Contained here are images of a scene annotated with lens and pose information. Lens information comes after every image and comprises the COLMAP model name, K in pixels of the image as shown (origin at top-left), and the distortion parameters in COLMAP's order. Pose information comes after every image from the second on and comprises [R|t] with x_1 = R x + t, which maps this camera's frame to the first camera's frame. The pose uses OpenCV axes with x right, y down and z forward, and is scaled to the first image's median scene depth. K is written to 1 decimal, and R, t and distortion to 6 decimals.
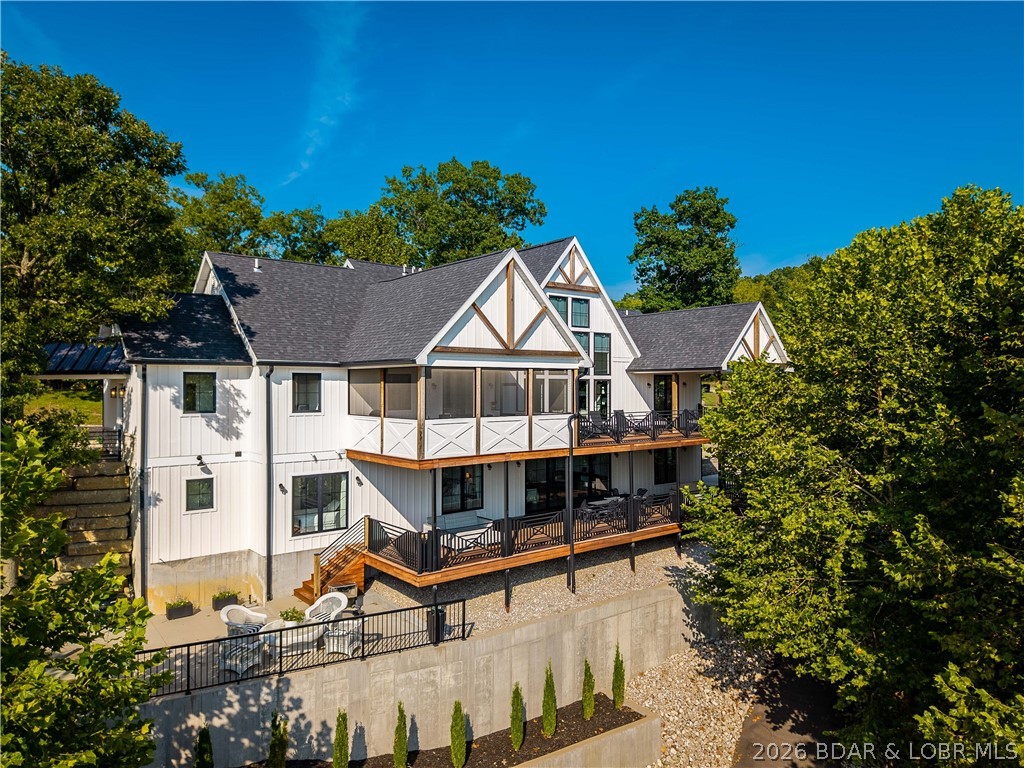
lens RADIAL K [[682.2, 0, 512.0], [0, 682.2, 384.0], [0, 0, 1]] dist [-0.000429, 0.000505]
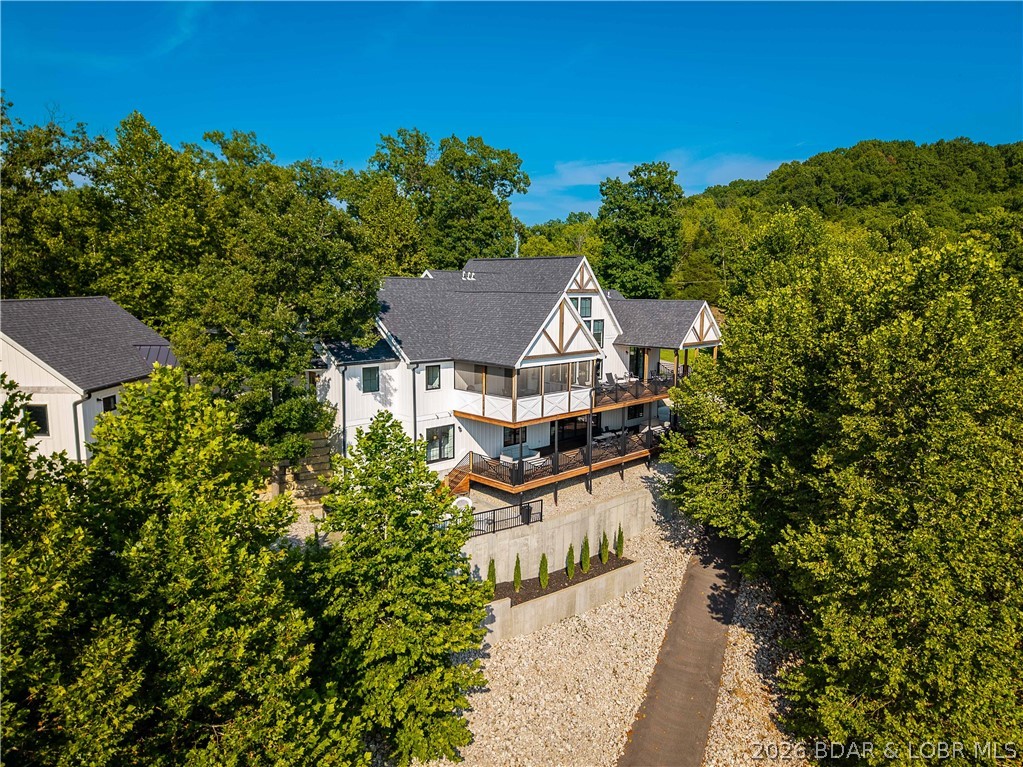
lens RADIAL K [[674.5, 0, 511.5], [0, 674.5, 383.5], [0, 0, 1]] dist [0.028571, -0.000612]
pose [[0.995007, -0.004211, 0.099714, -0.275597], [-0.010405, 0.989288, 0.145608, -0.206516], [-0.099259, -0.145918, 0.984305, -0.584364]]
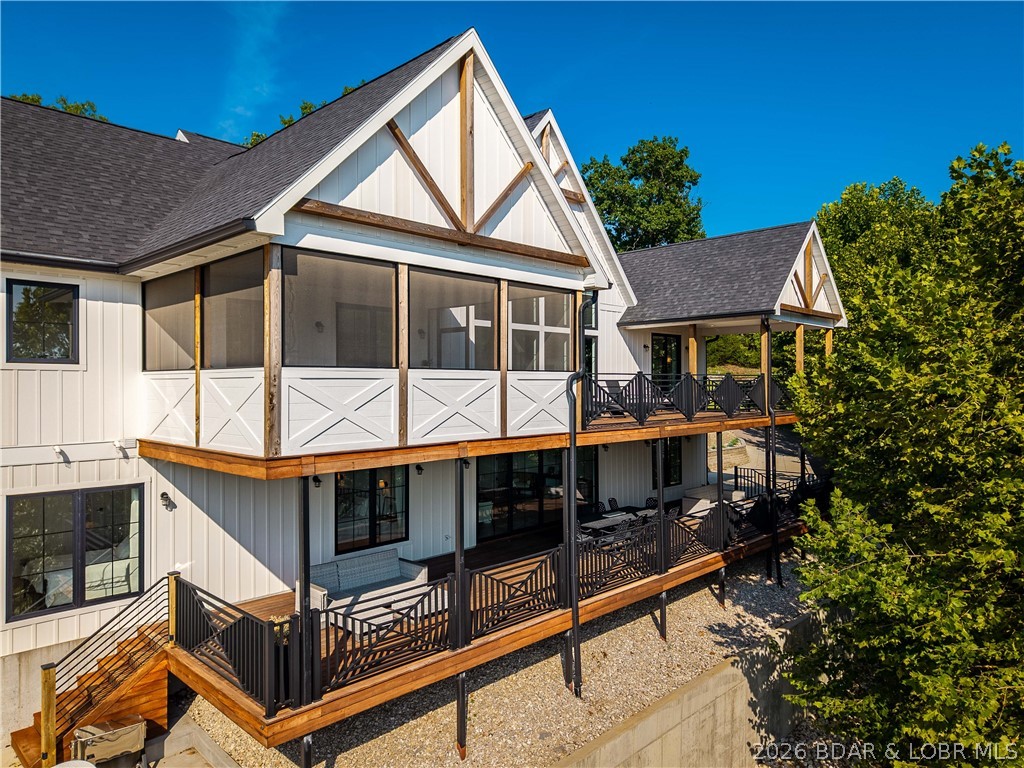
lens RADIAL K [[682.2, 0, 512.0], [0, 682.2, 384.0], [0, 0, 1]] dist [-0.000429, 0.000505]
pose [[0.992621, -0.002189, 0.121240, -0.029710], [0.001905, 0.999995, 0.002460, 0.056004], [-0.121244, -0.002211, 0.992620, 0.482723]]
